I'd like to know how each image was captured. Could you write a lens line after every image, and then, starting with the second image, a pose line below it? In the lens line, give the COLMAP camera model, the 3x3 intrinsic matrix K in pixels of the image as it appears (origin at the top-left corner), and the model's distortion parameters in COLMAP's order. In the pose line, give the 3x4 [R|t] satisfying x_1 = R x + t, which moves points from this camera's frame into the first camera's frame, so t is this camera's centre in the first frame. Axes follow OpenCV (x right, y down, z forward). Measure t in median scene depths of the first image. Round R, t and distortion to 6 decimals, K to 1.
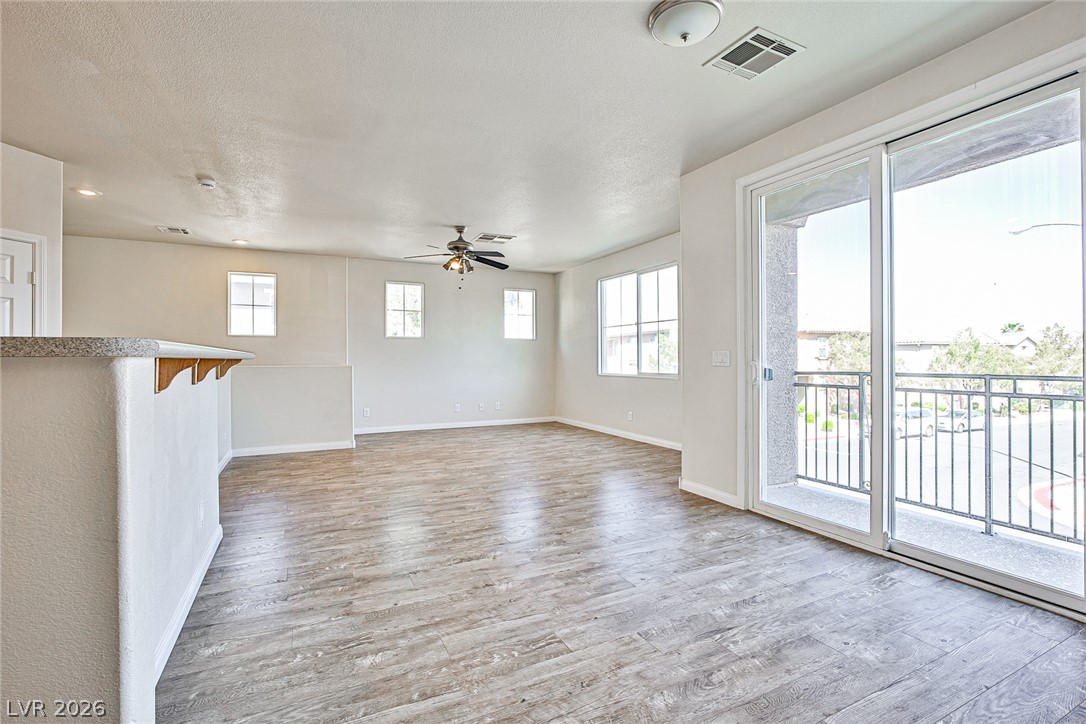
lens RADIAL K [[489.5, 0, 535.7], [0, 489.5, 356.6], [0, 0, 1]] dist [-0.037610, 0.015245]
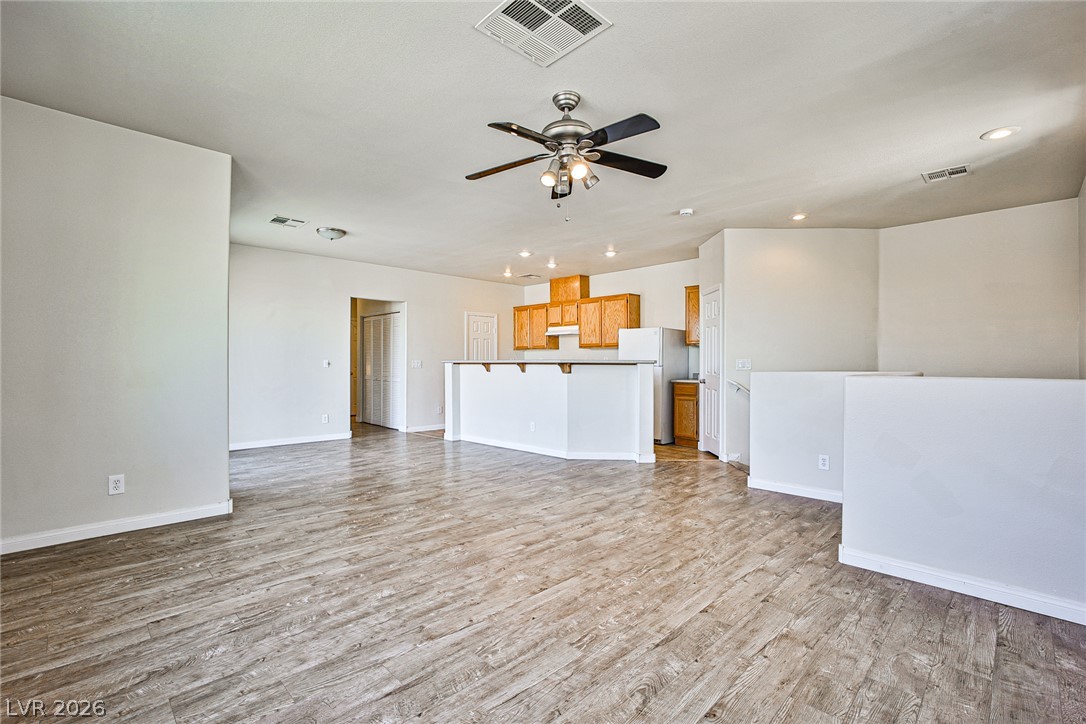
lens RADIAL K [[489.5, 0, 538.7], [0, 489.5, 358.3], [0, 0, 1]] dist [-0.037610, 0.015245]
pose [[-0.947346, 0.001661, -0.320207, 0.058235], [0.006439, 0.999883, -0.013862, 0.010335], [0.320147, -0.015194, -0.947246, 2.536658]]
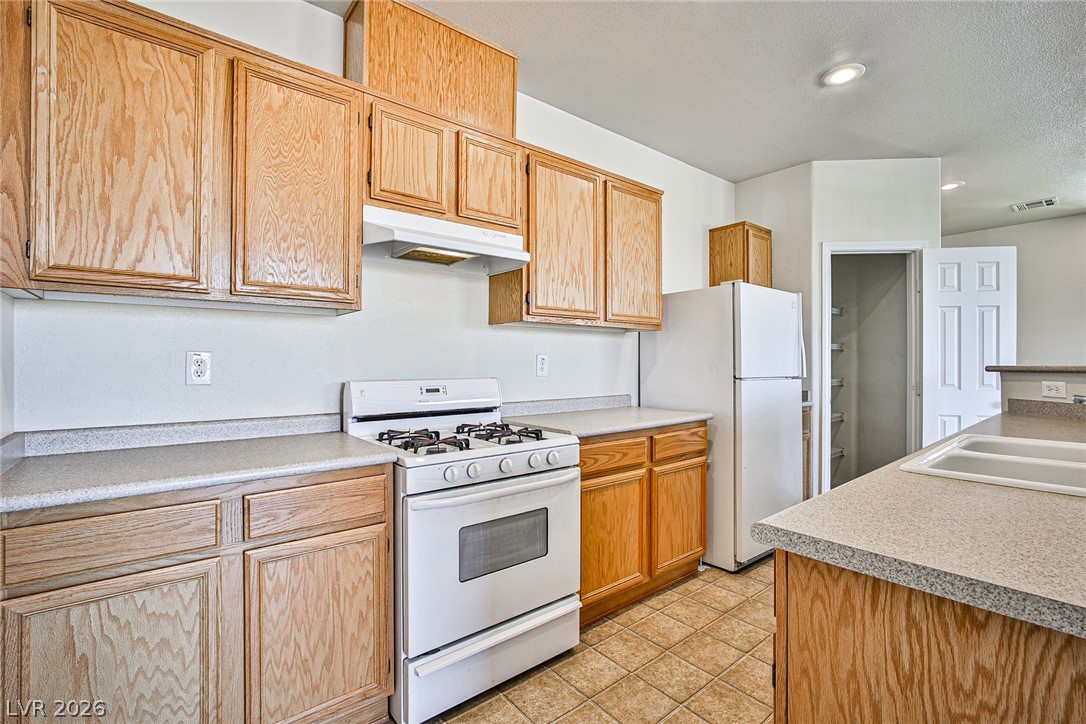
lens RADIAL K [[489.5, 0, 528.7], [0, 489.5, 354.3], [0, 0, 1]] dist [-0.037610, 0.015245]
pose [[0.199220, -0.010556, -0.979898, -0.282430], [0.005636, 0.999938, -0.009626, -0.021466], [0.979939, -0.003605, 0.199267, 0.020087]]
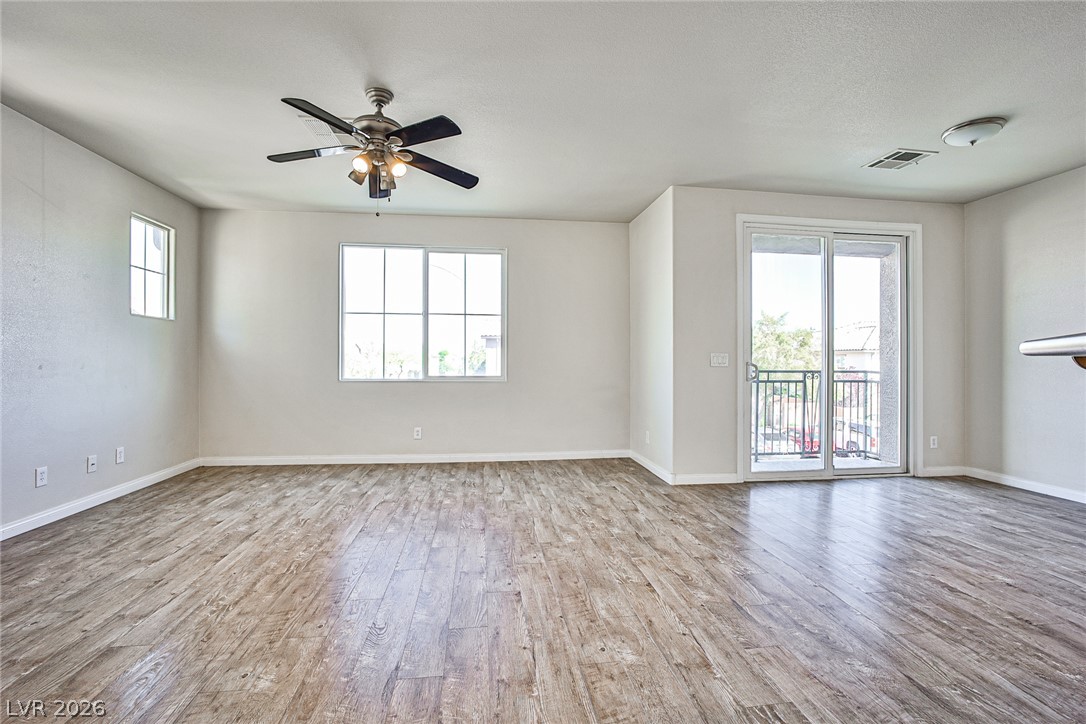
lens RADIAL K [[489.5, 0, 546.6], [0, 489.5, 359.2], [0, 0, 1]] dist [-0.037610, 0.015245]
pose [[0.318505, 0.006523, 0.947899, -0.990636], [-0.011503, 0.999929, -0.003016, 0.009824], [-0.947852, -0.009943, 0.318557, 1.172497]]
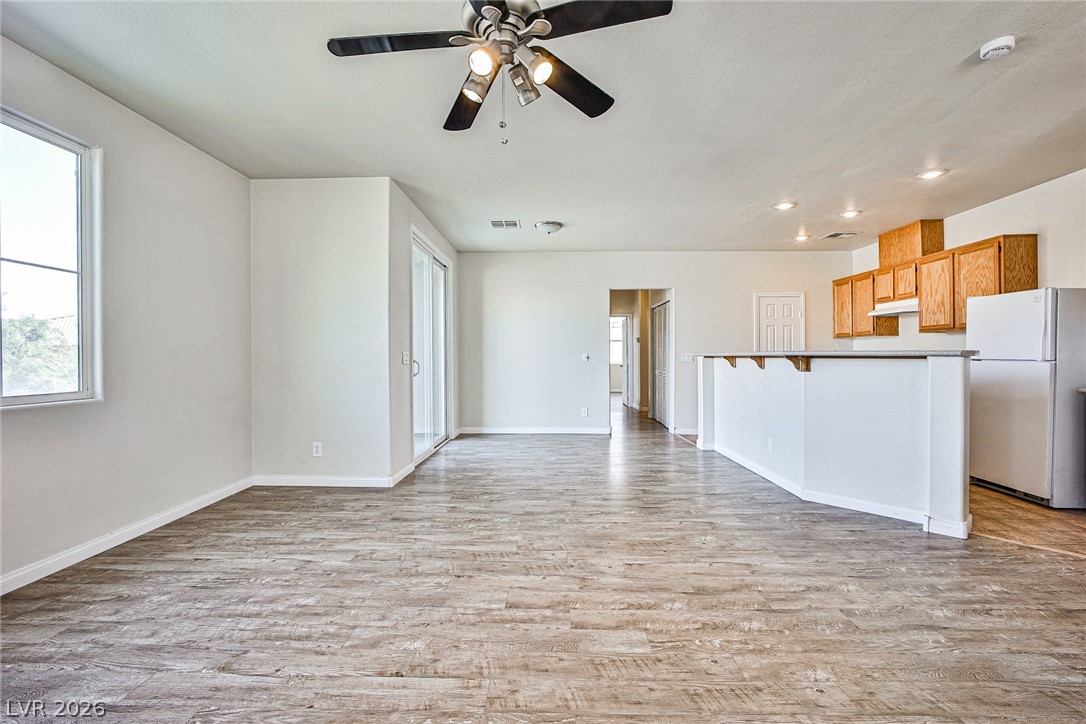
lens RADIAL K [[489.5, 0, 542.1], [0, 489.5, 355.4], [0, 0, 1]] dist [-0.037610, 0.015245]
pose [[-0.889716, 0.008881, 0.456428, -0.570921], [0.005028, 0.999941, -0.009655, 0.010179], [-0.456487, -0.006295, -0.889708, 2.228160]]
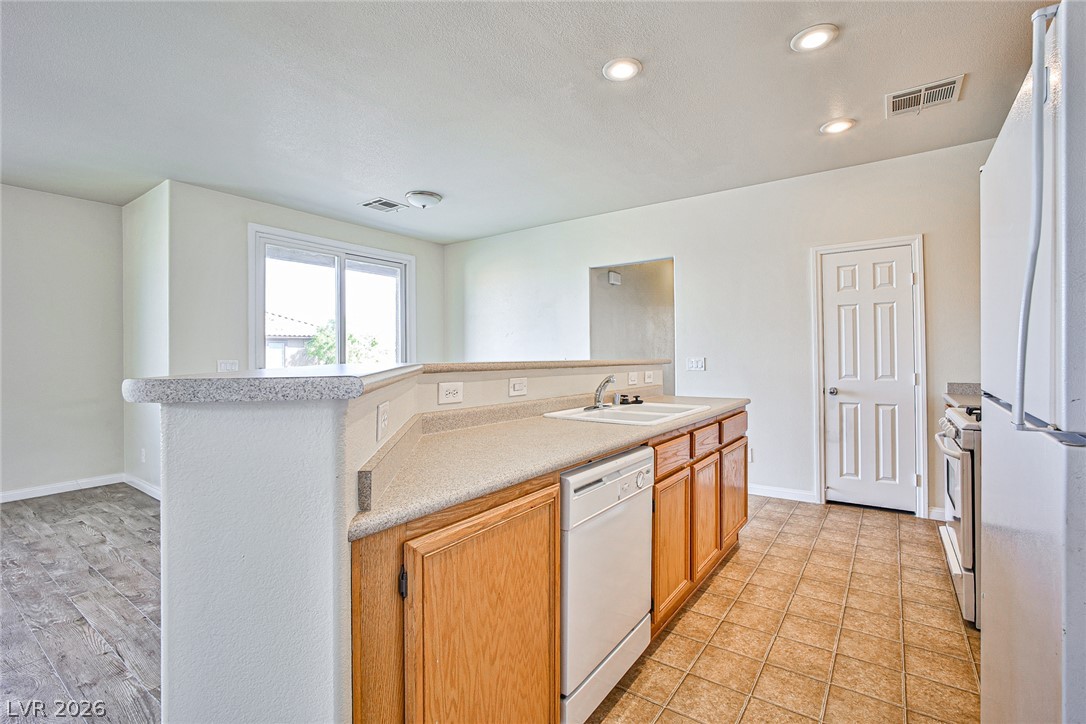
lens RADIAL K [[489.5, 0, 558.5], [0, 489.5, 356.5], [0, 0, 1]] dist [-0.037610, 0.015245]
pose [[-0.482607, 0.009177, 0.875789, -1.159290], [0.005497, 0.999957, -0.007449, -0.012932], [-0.875820, 0.001219, -0.482637, 0.991201]]
